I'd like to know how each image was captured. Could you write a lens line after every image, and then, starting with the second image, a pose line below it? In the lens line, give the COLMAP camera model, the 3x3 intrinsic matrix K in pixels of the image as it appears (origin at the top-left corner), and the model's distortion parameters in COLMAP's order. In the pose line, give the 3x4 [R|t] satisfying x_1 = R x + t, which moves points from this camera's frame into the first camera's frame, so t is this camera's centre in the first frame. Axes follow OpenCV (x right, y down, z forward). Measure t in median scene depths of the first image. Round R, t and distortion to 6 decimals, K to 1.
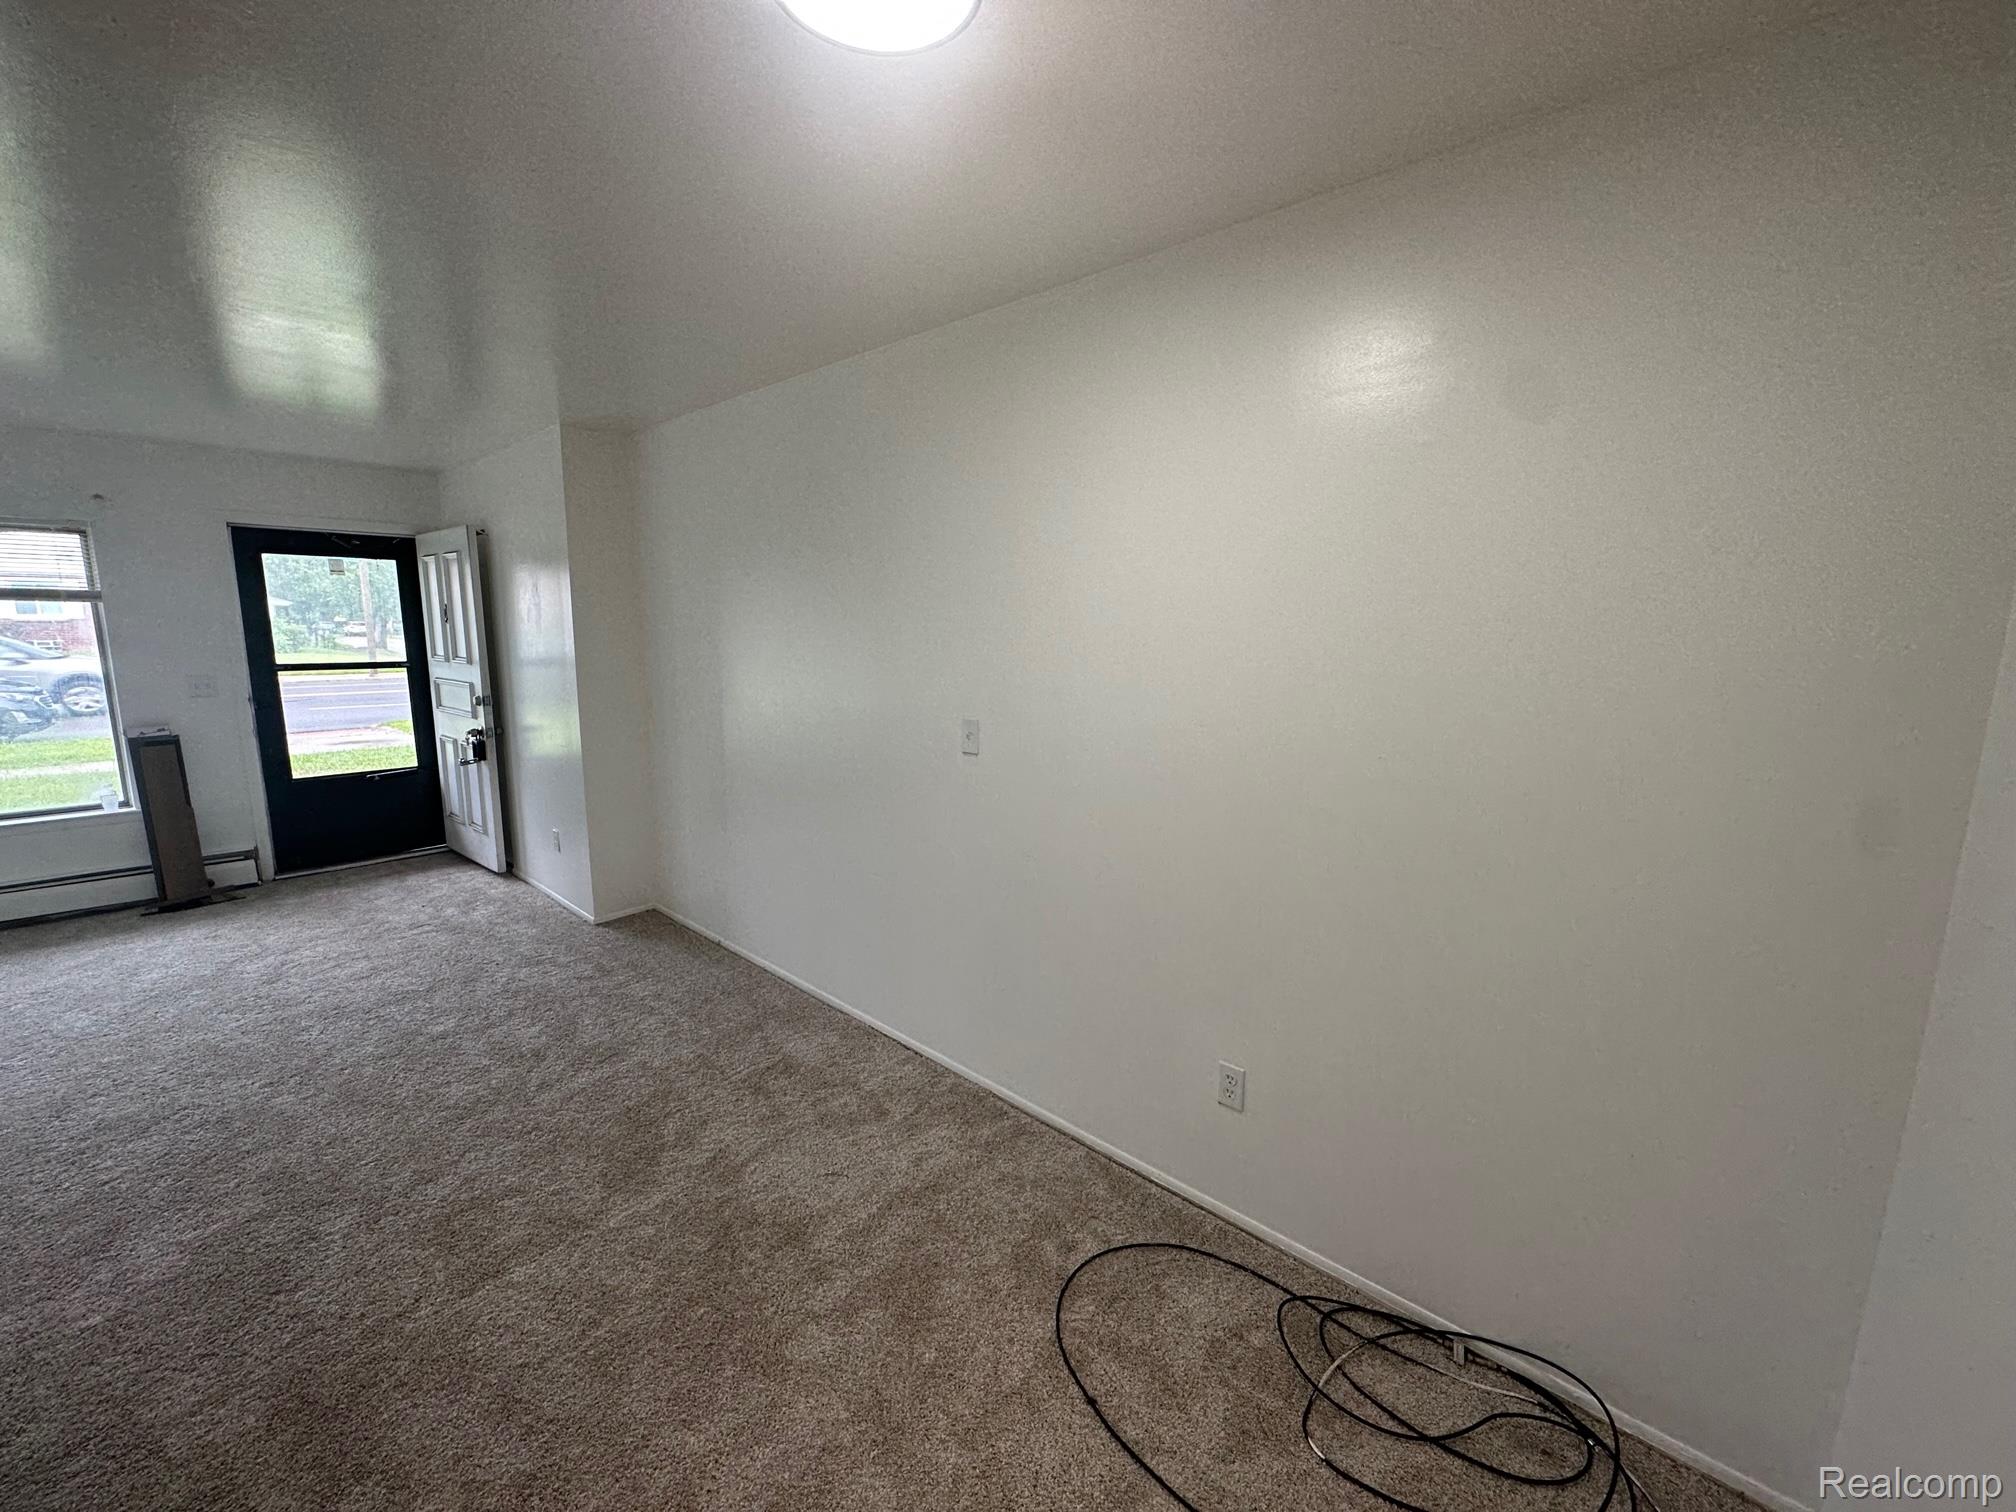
lens RADIAL K [[804.6, 0, 1012.7], [0, 804.6, 755.3], [0, 0, 1]] dist [-0.003904, 0.000754]
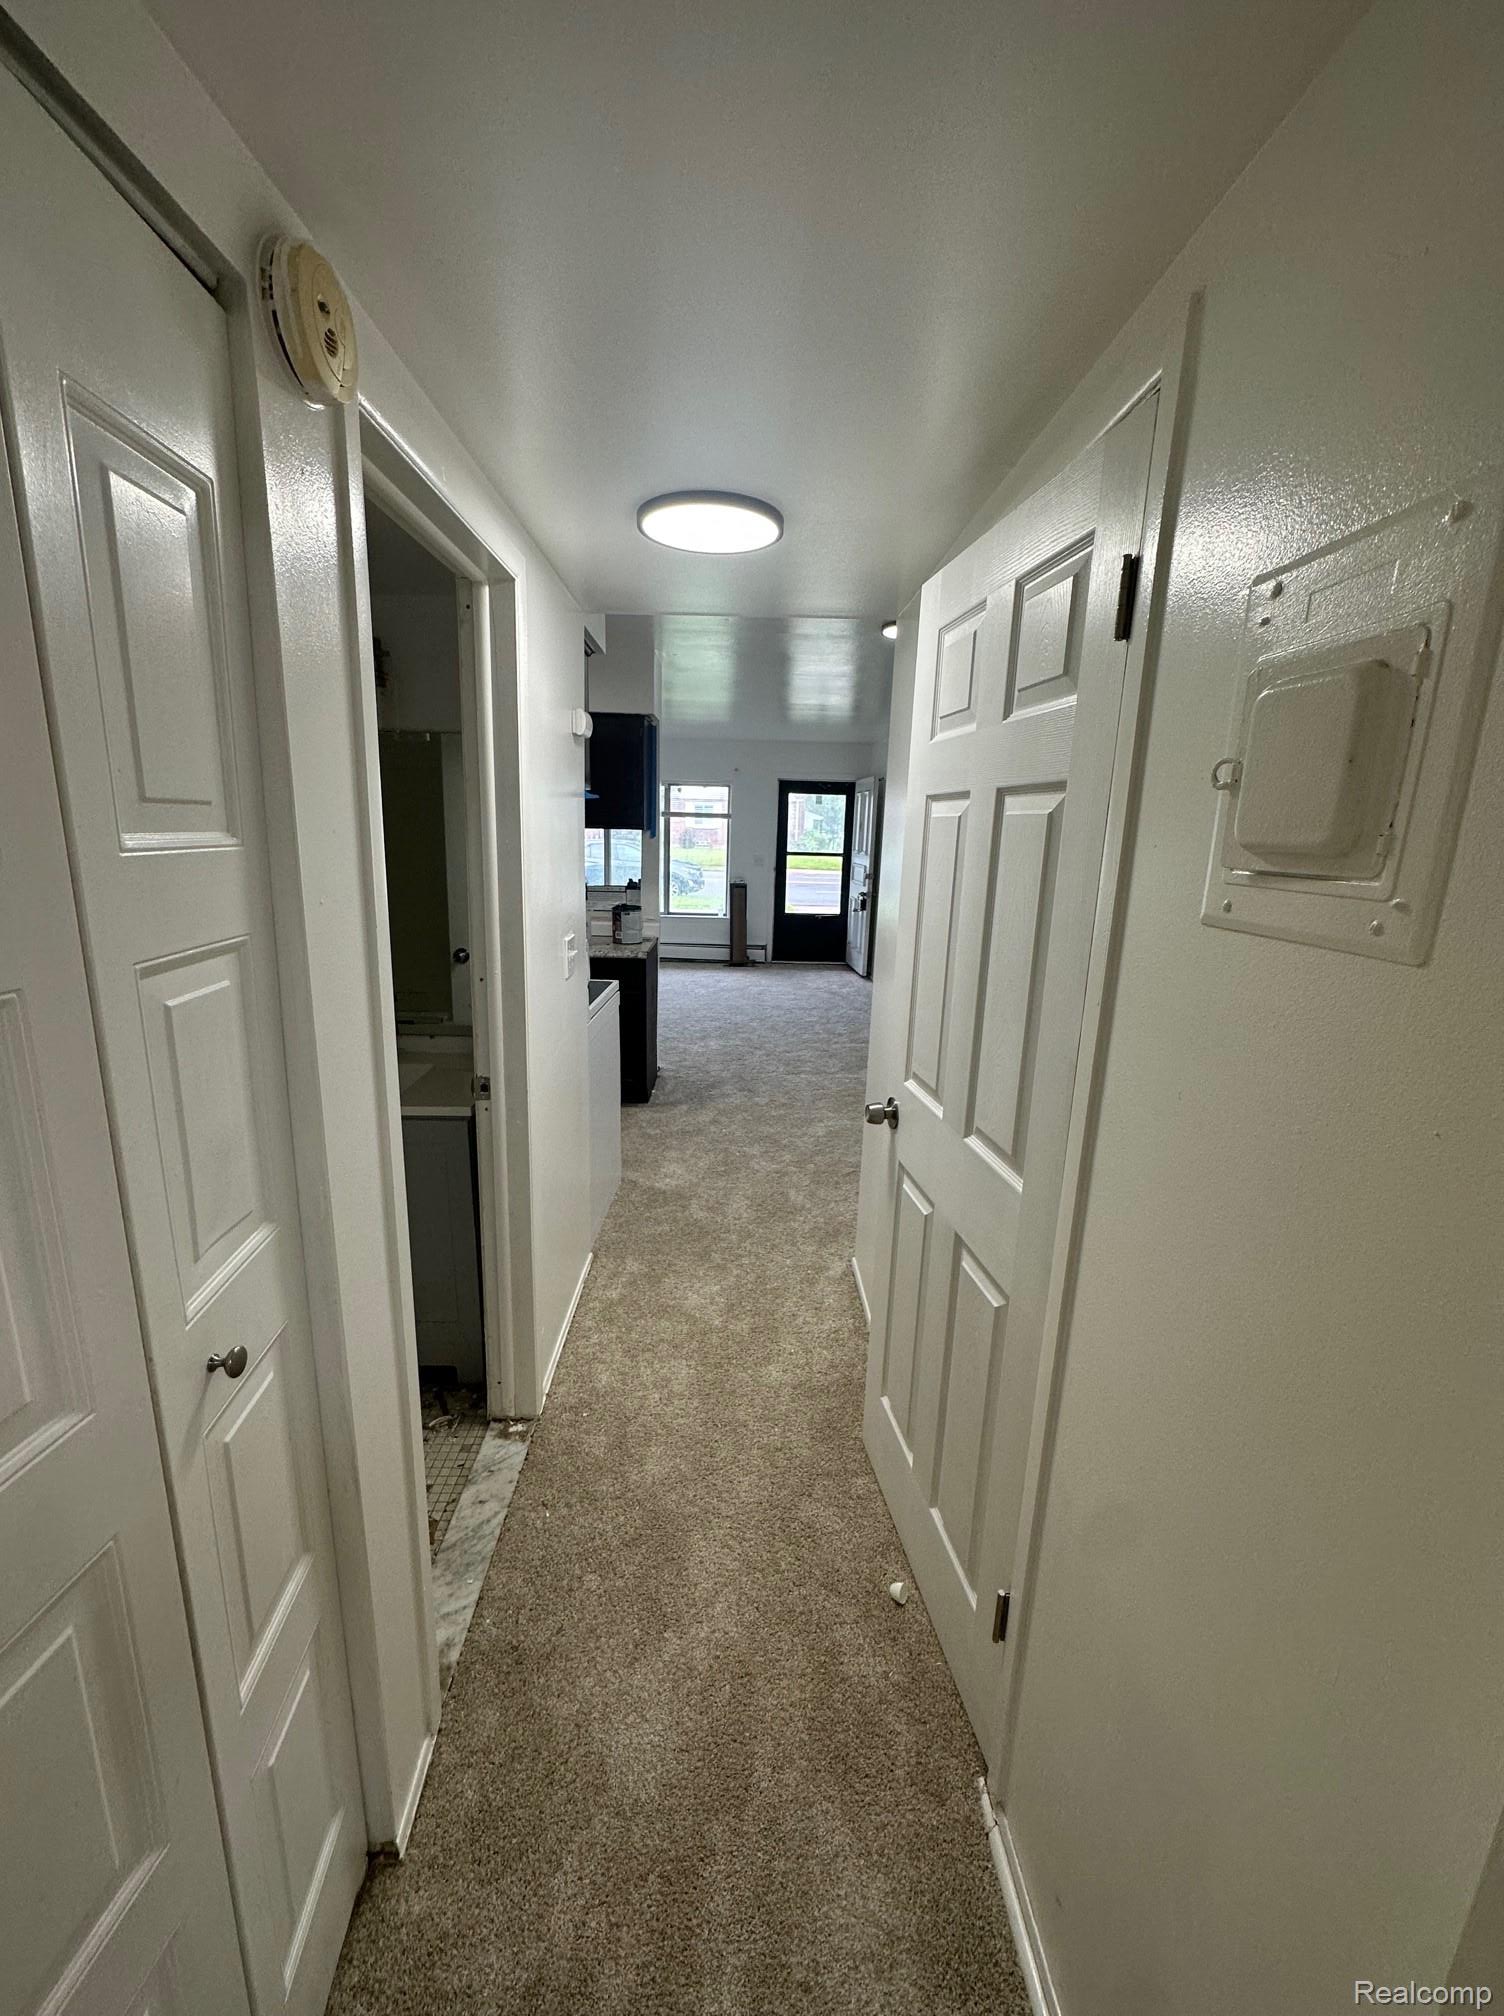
lens RADIAL K [[804.6, 0, 761.8], [0, 804.6, 1010.6], [0, 0, 1]] dist [-0.003904, 0.000754]
pose [[0.694766, 0.166529, -0.699691, 0.463023], [-0.139409, 0.985557, 0.096138, 0.087674], [0.705595, 0.030750, 0.707948, -0.404859]]
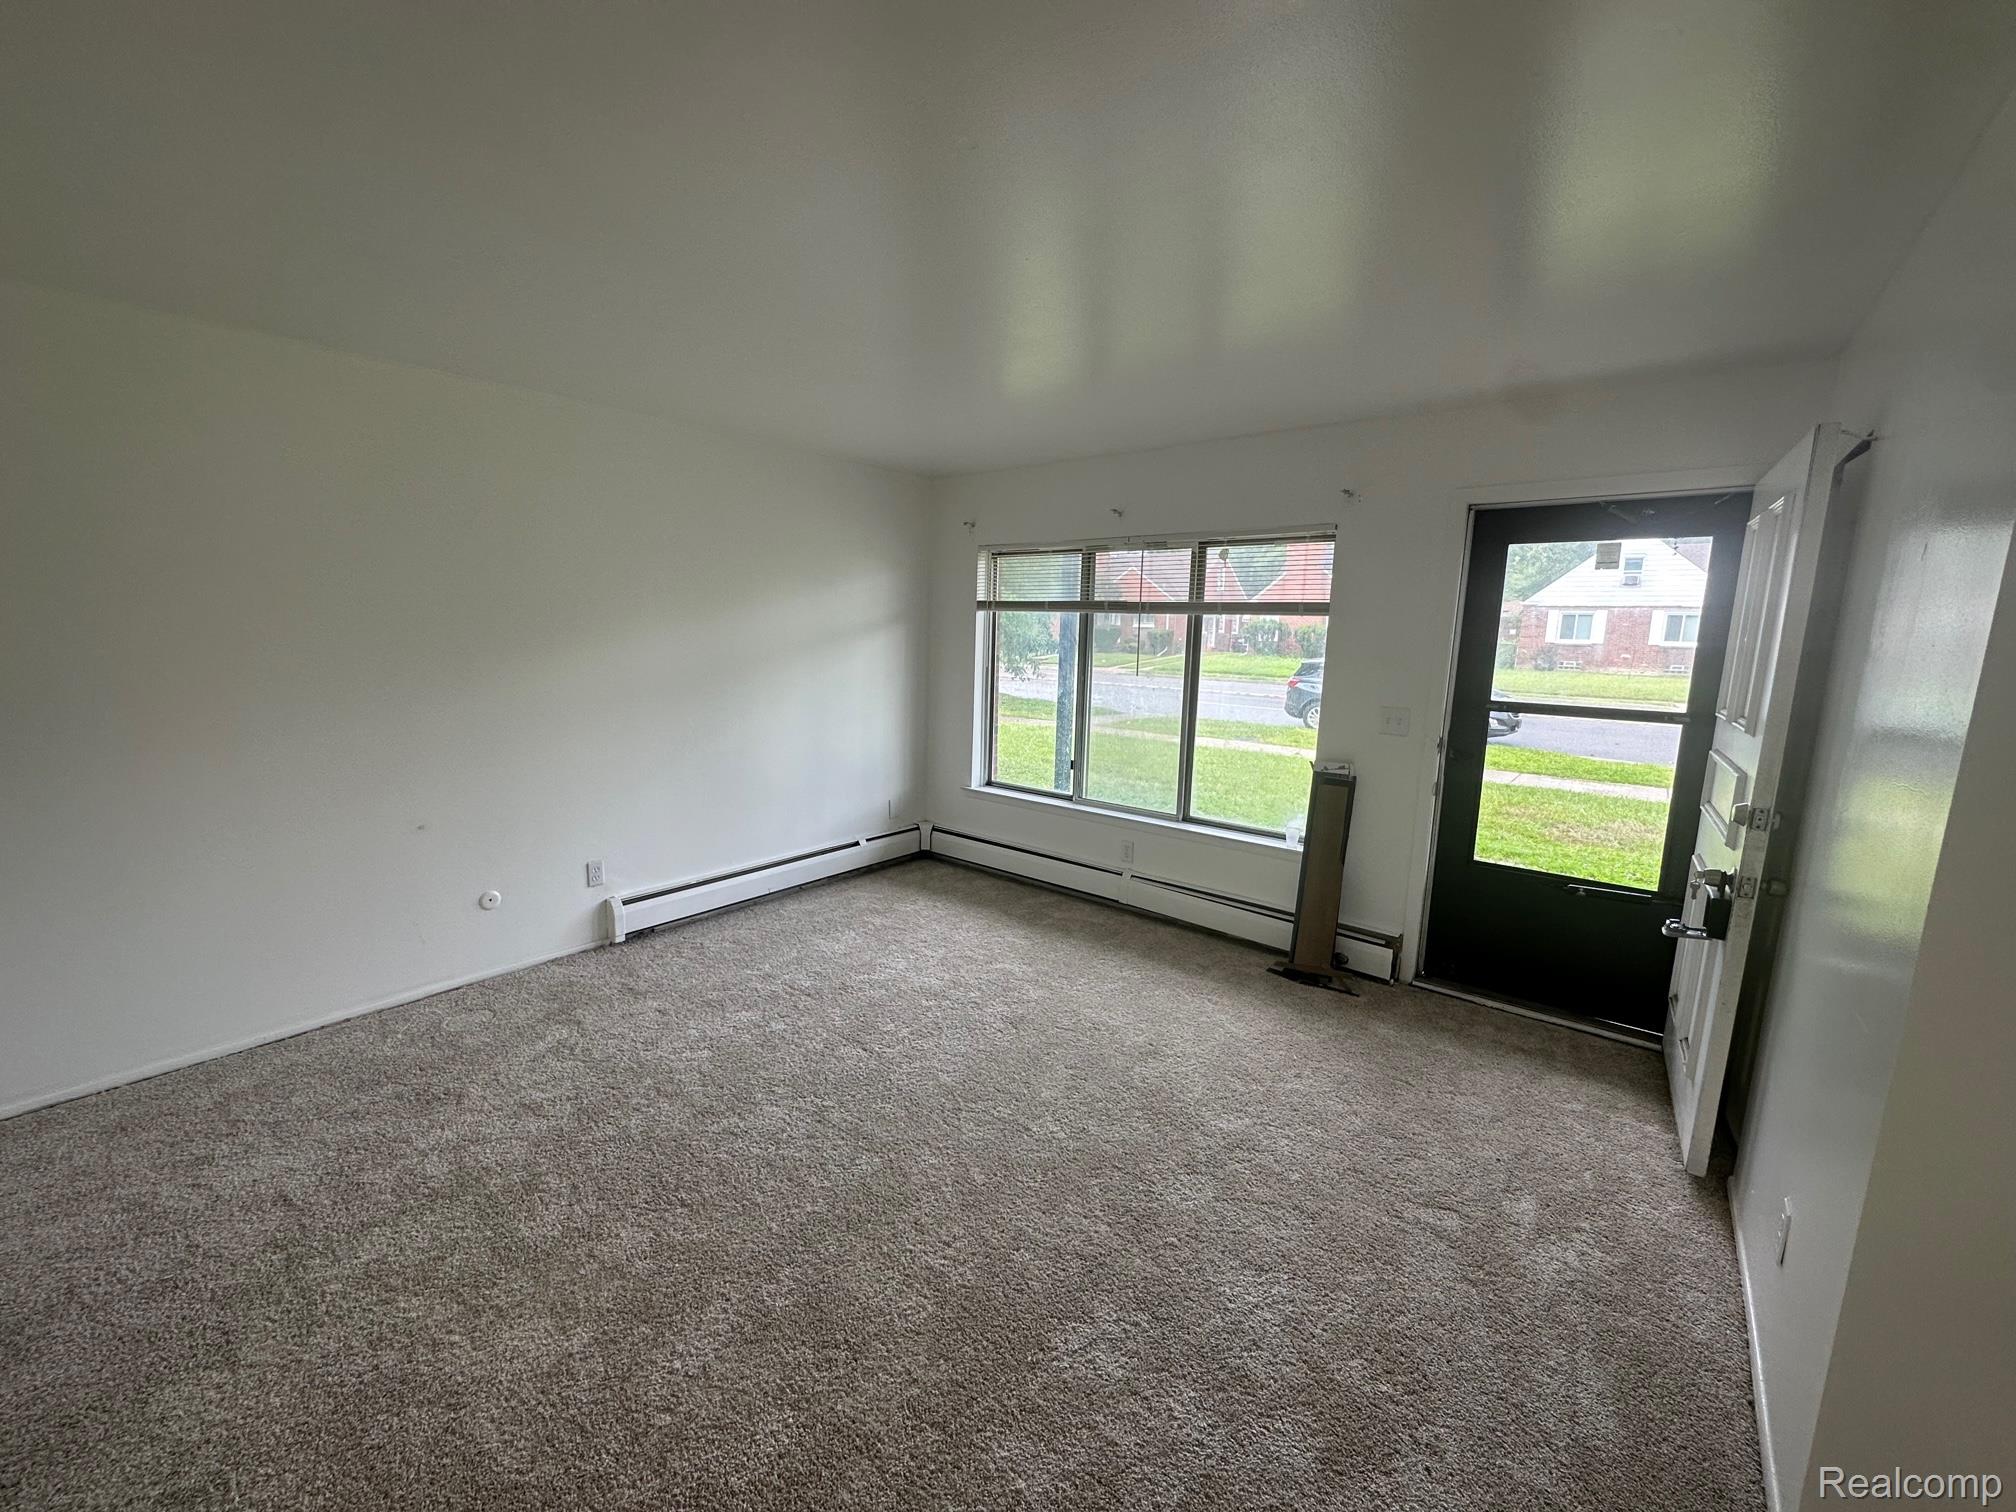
lens RADIAL K [[804.6, 0, 1006.4], [0, 804.6, 750.4], [0, 0, 1]] dist [-0.003904, 0.000754]
pose [[0.052051, 0.144225, -0.988175, -0.239089], [-0.182465, 0.974233, 0.132579, -0.089127], [0.981833, 0.173407, 0.077026, 0.549510]]
